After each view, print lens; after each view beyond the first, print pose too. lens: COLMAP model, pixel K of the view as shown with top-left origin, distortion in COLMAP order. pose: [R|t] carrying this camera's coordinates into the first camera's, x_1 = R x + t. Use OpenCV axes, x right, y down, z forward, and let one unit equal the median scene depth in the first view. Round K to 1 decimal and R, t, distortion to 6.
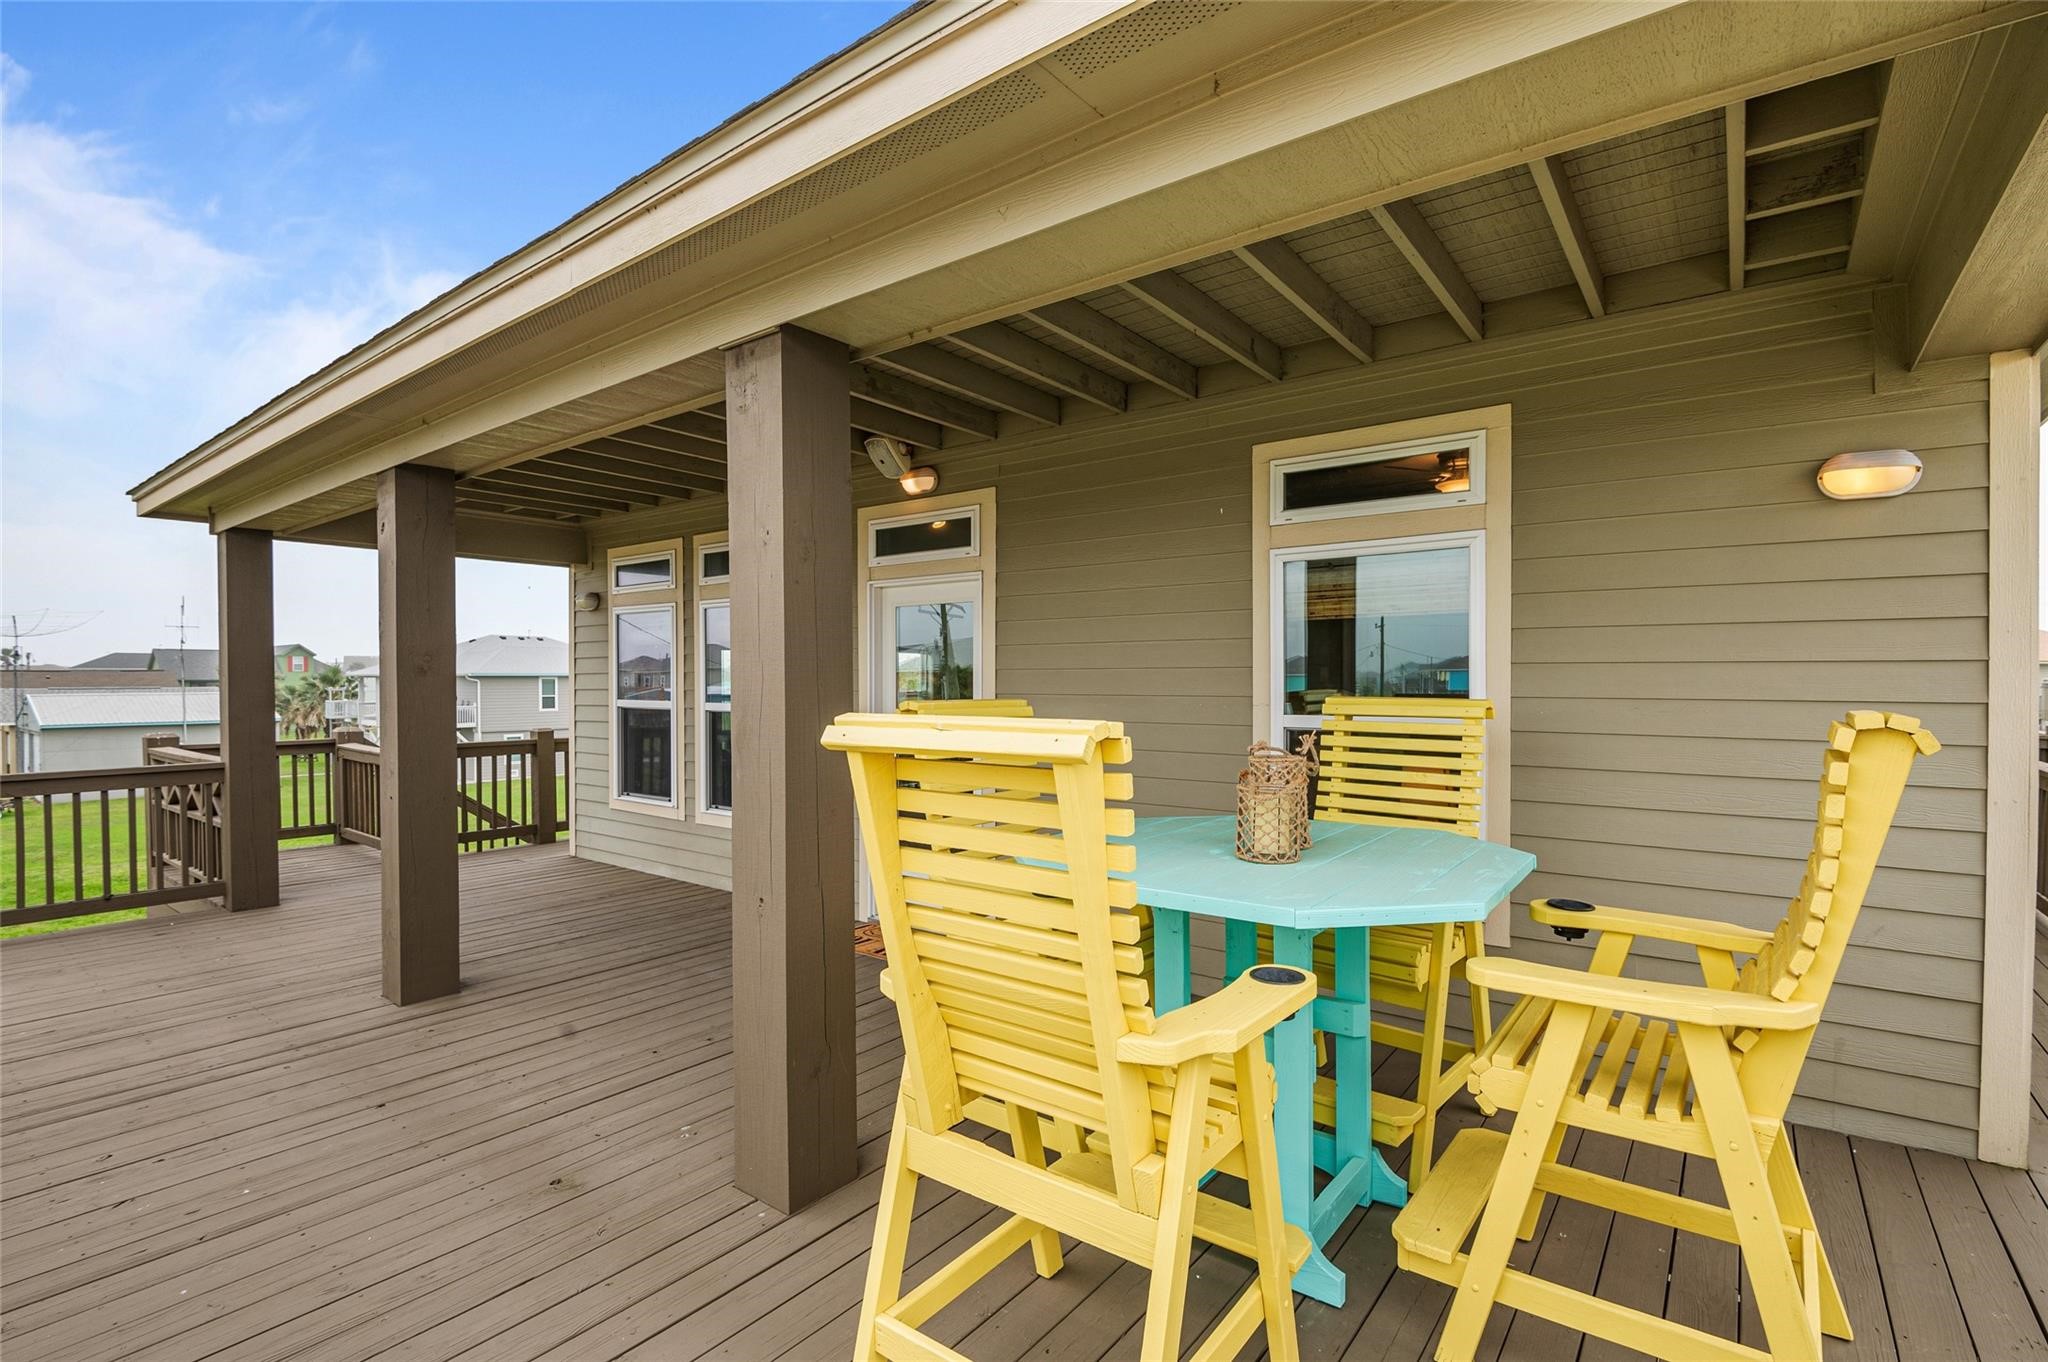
lens RADIAL K [[952.9, 0, 1024.0], [0, 952.9, 681.0], [0, 0, 1]] dist [0.035122, 0.000146]
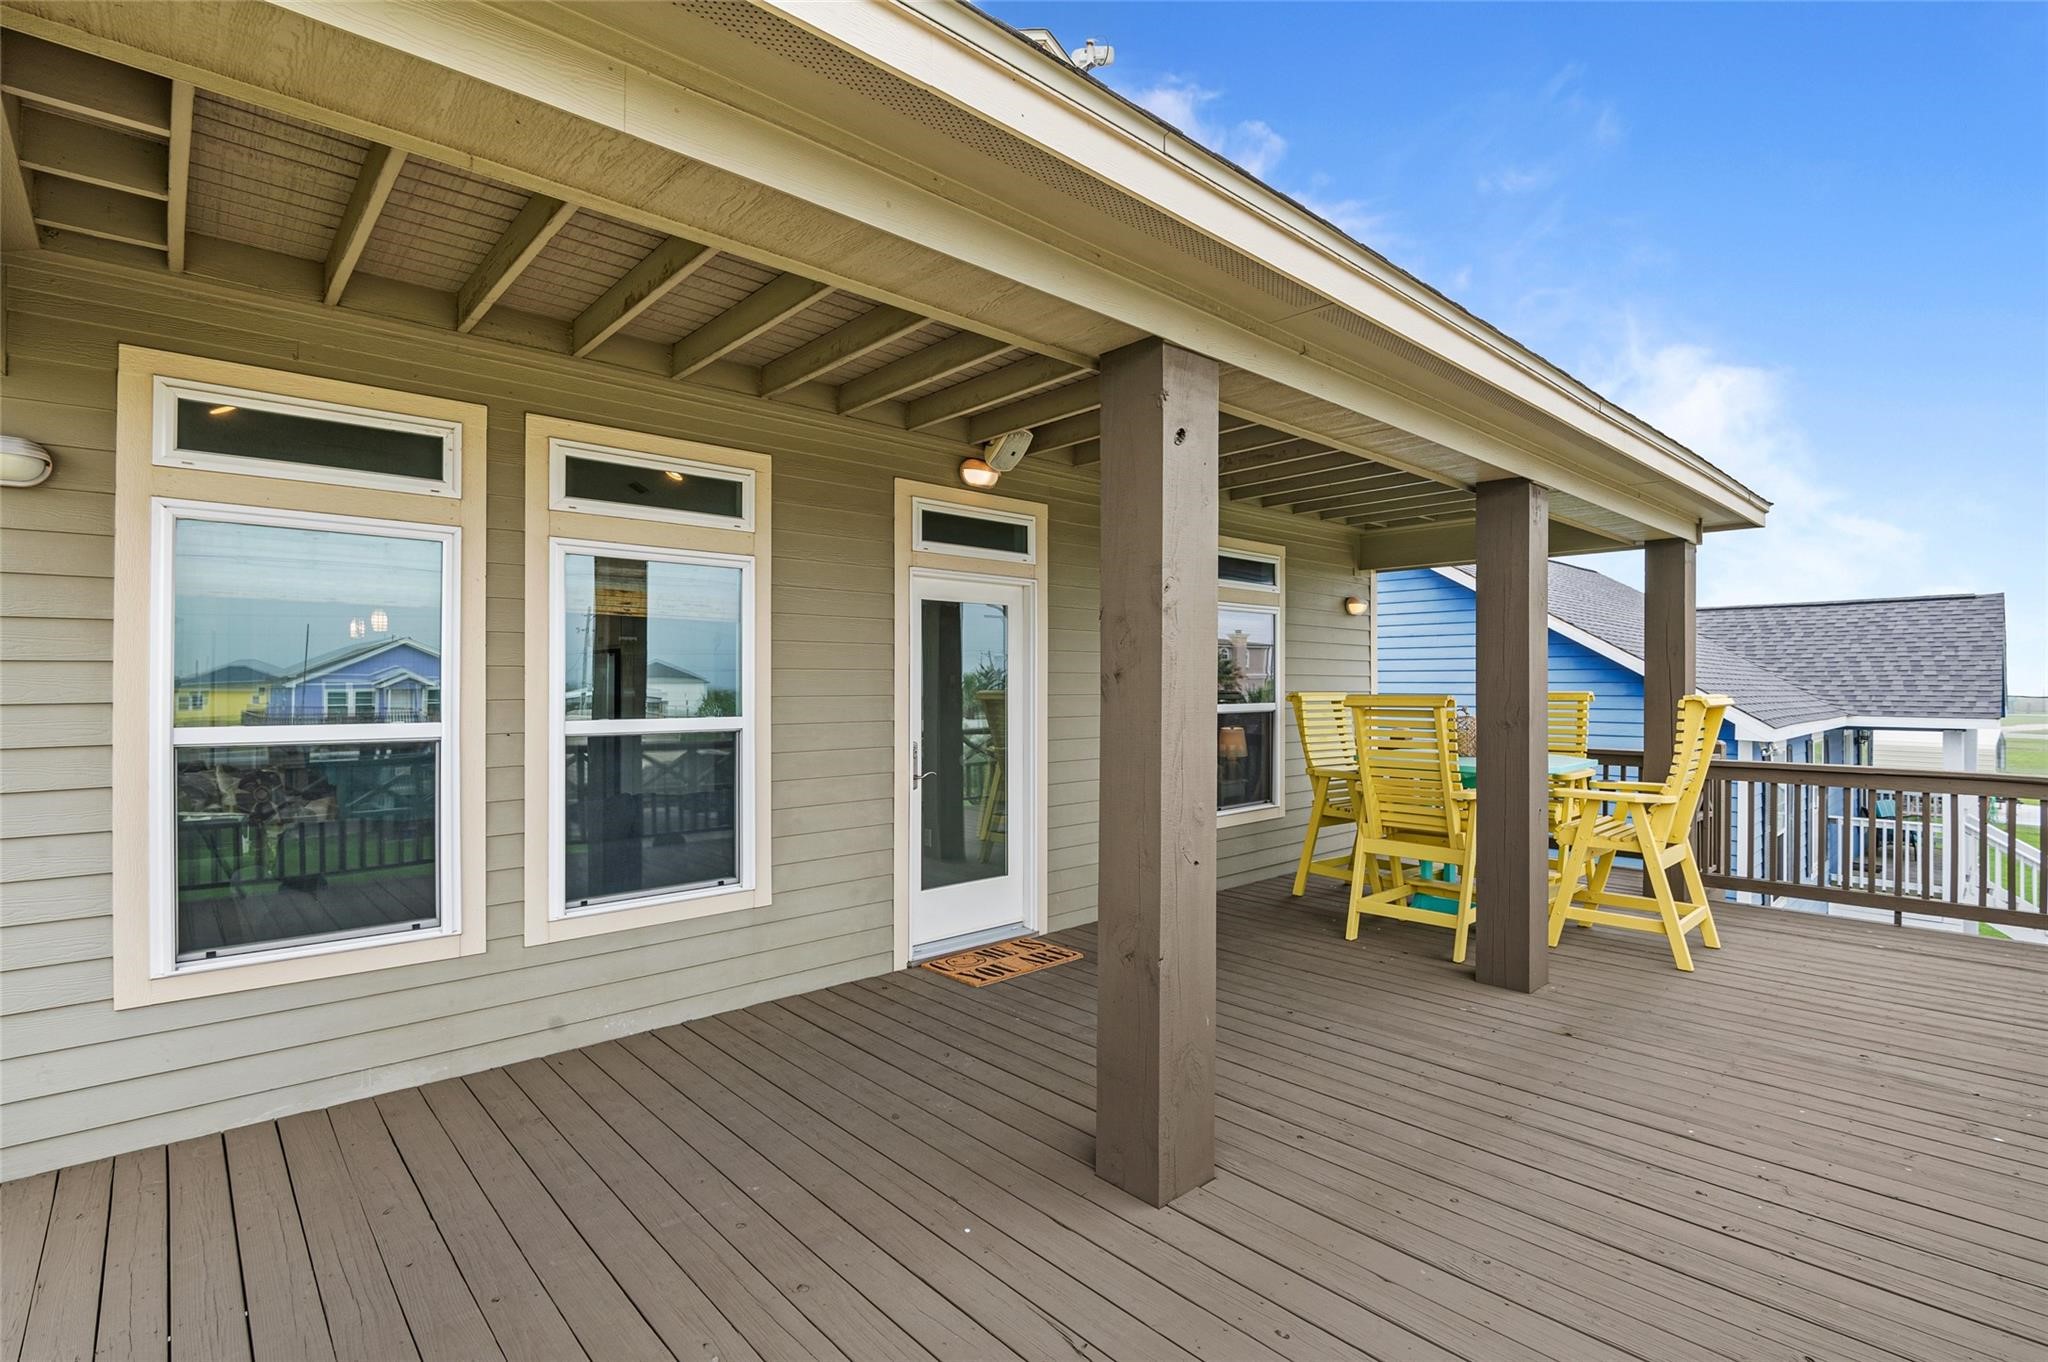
lens RADIAL K [[957.7, 0, 1024.0], [0, 957.7, 681.0], [0, 0, 1]] dist [-0.001421, -0.000556]
pose [[0.183921, 0.004417, 0.982931, -0.812288], [0.001545, 0.999987, -0.004782, 0.001479], [-0.982940, 0.002398, 0.183912, 0.614069]]
